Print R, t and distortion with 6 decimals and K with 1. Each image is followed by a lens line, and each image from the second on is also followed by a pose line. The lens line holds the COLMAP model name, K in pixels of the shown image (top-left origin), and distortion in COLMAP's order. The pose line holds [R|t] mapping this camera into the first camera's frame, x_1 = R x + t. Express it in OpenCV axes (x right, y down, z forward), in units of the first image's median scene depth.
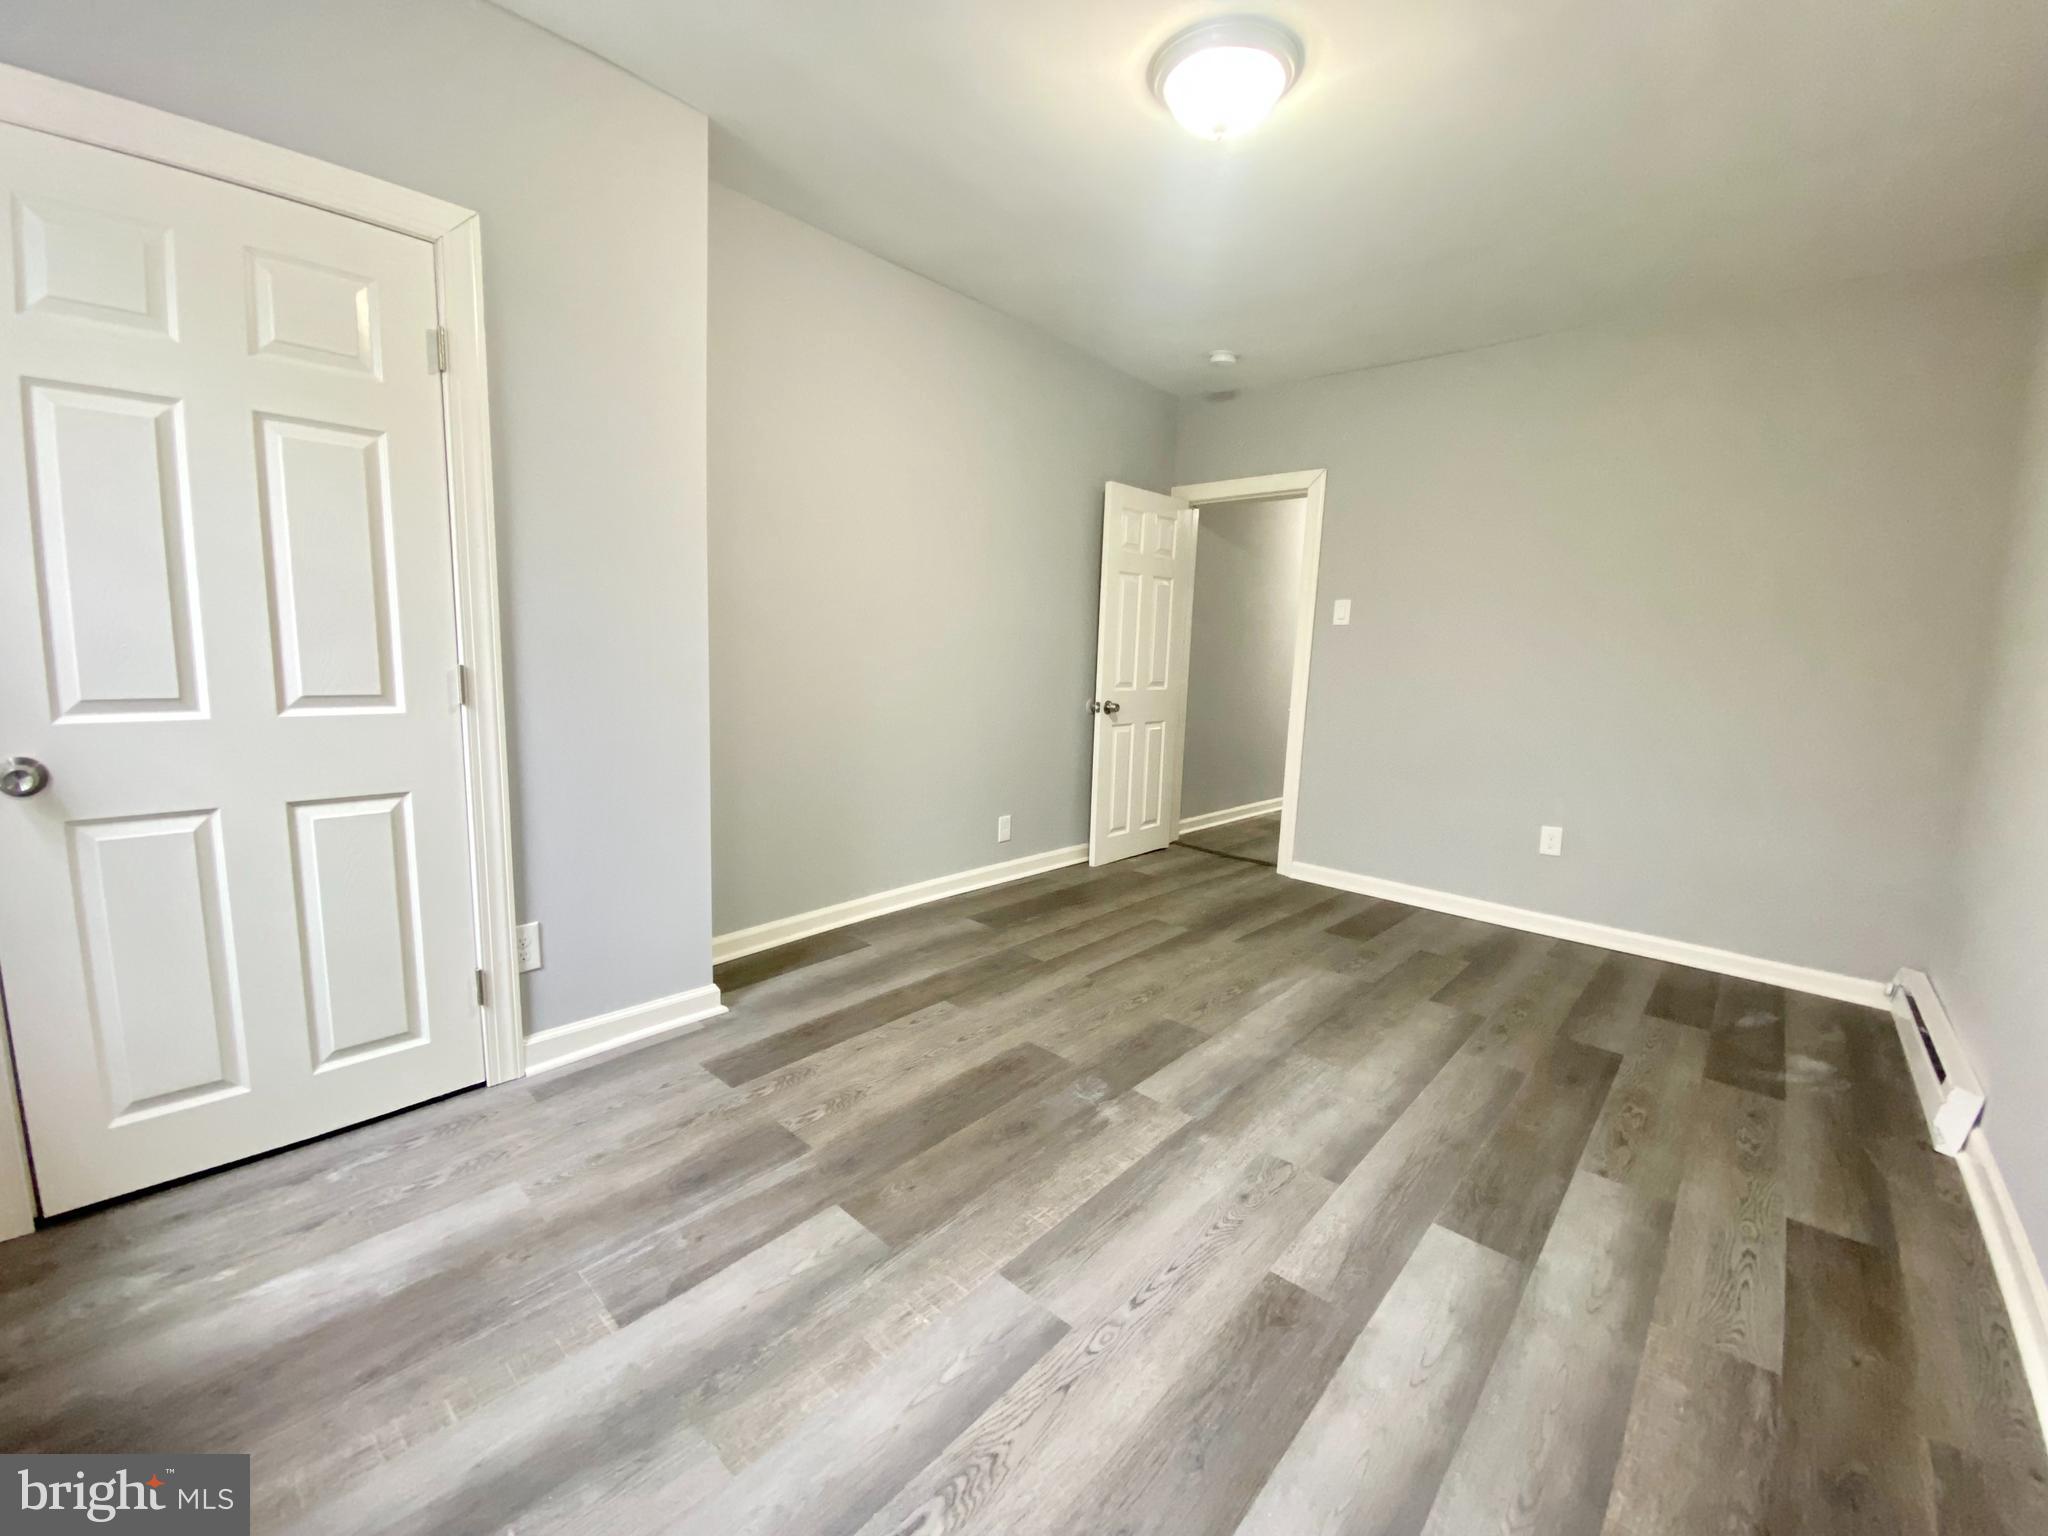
lens RADIAL K [[840.3, 0, 1020.1], [0, 840.3, 770.8], [0, 0, 1]] dist [-0.000439, -0.007123]
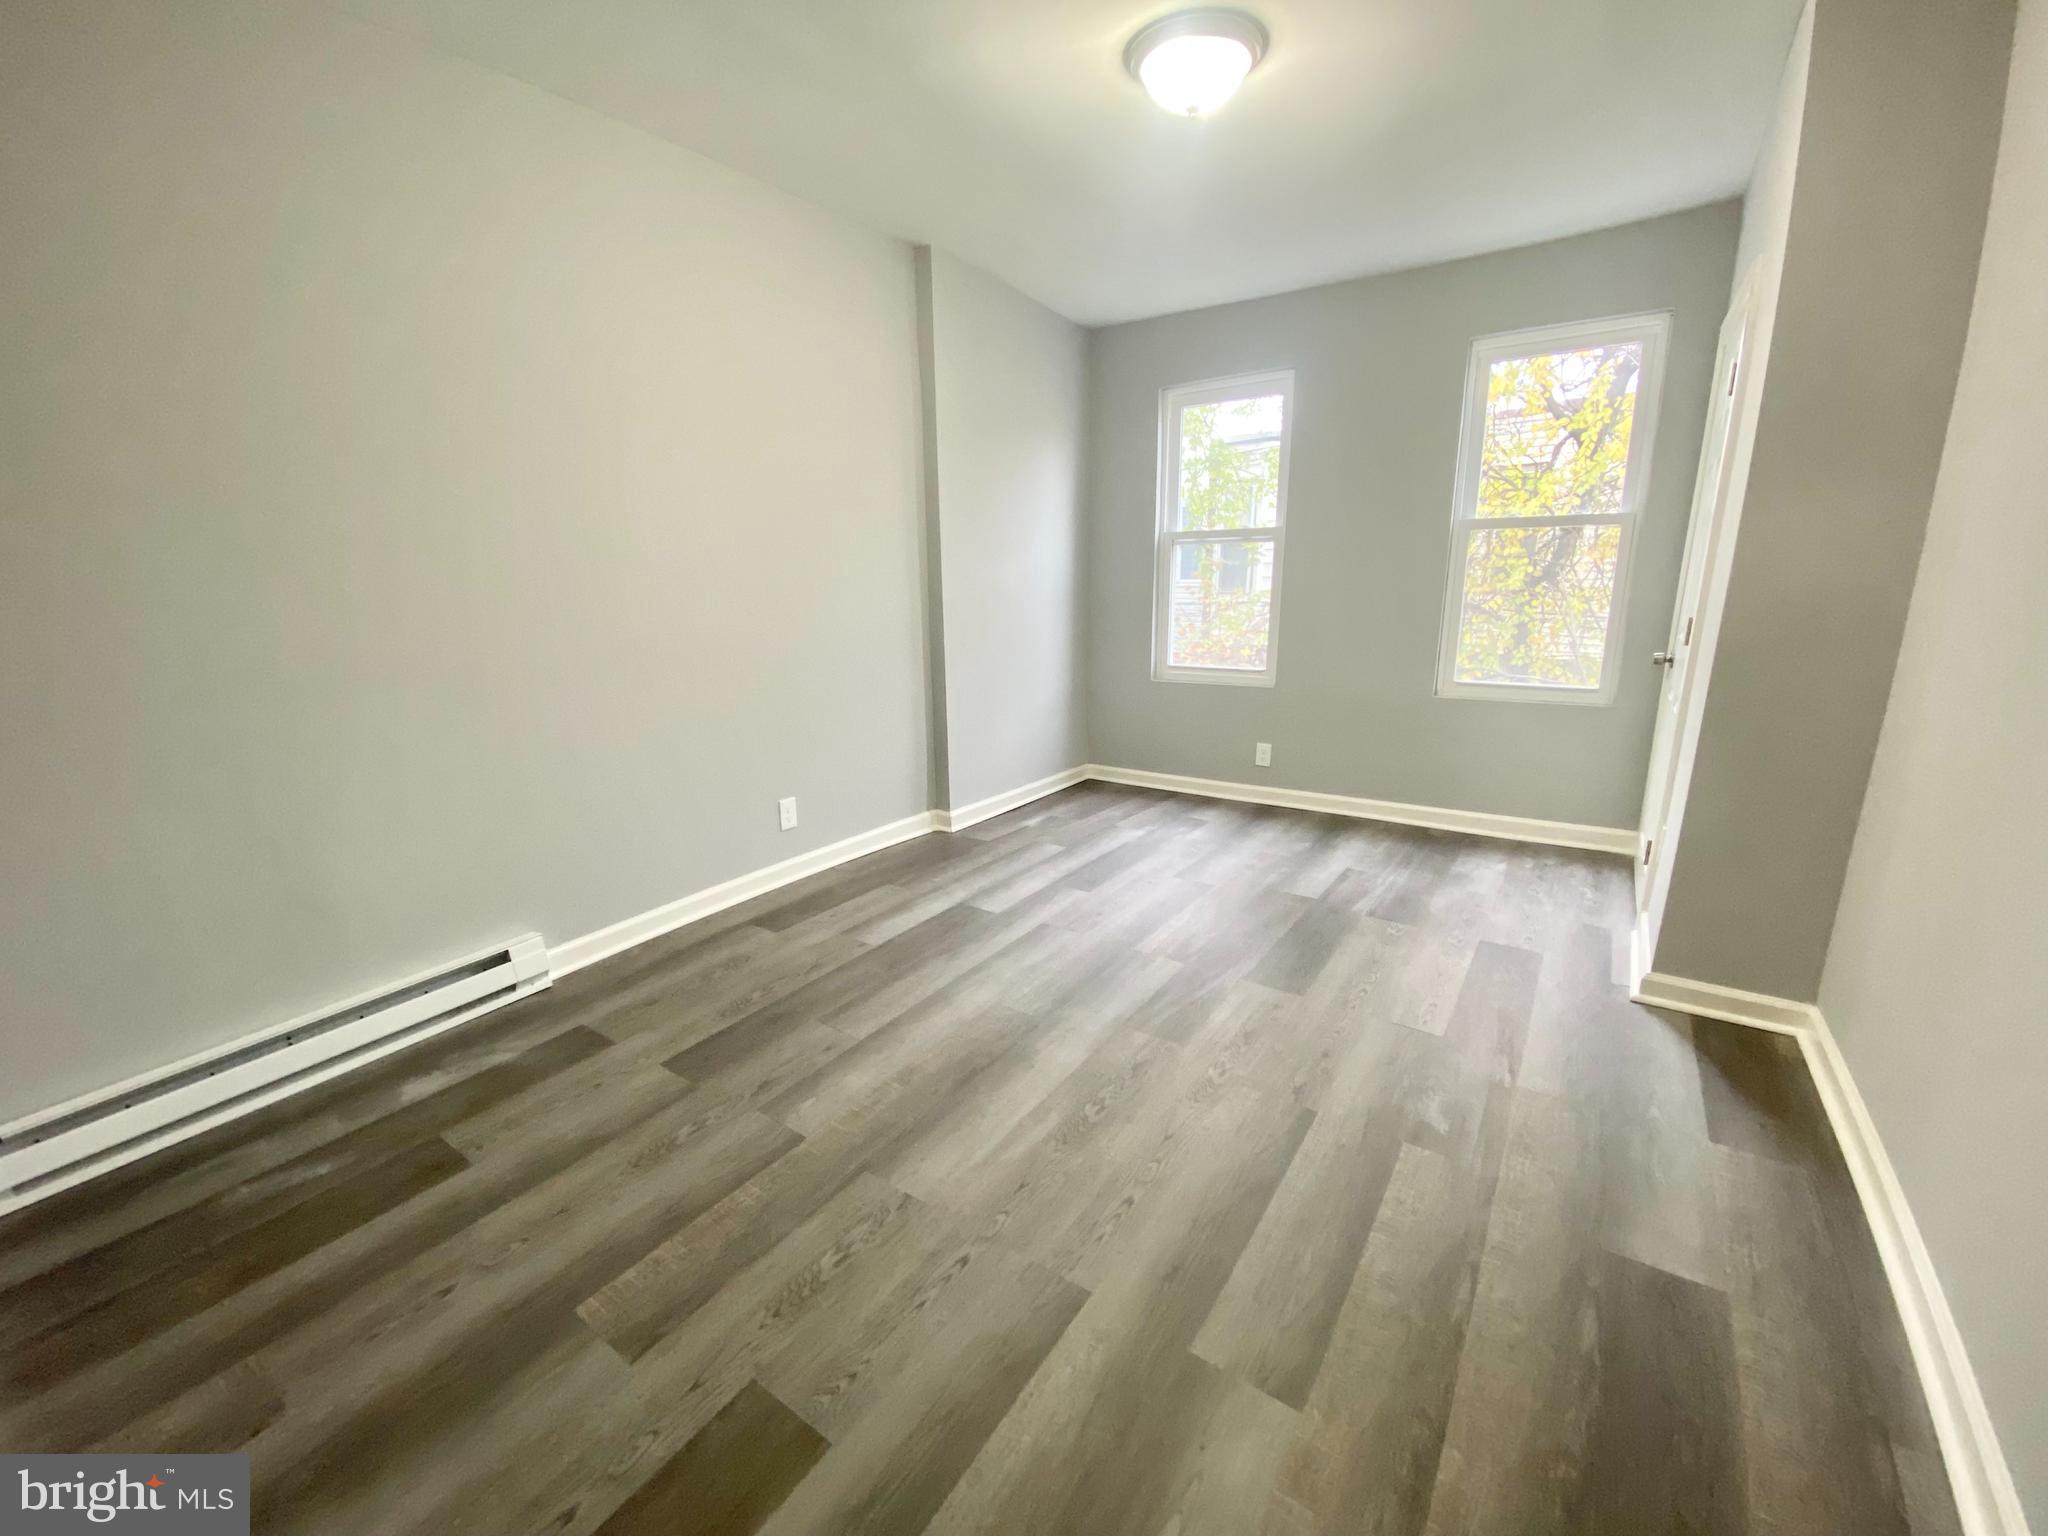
lens RADIAL K [[840.3, 0, 1019.5], [0, 840.3, 765.7], [0, 0, 1]] dist [-0.000439, -0.007123]
pose [[-0.991824, 0.010168, -0.127209, 0.524701], [-0.037733, 0.928885, 0.368441, -0.327144], [0.121909, 0.370228, -0.920907, 1.990847]]
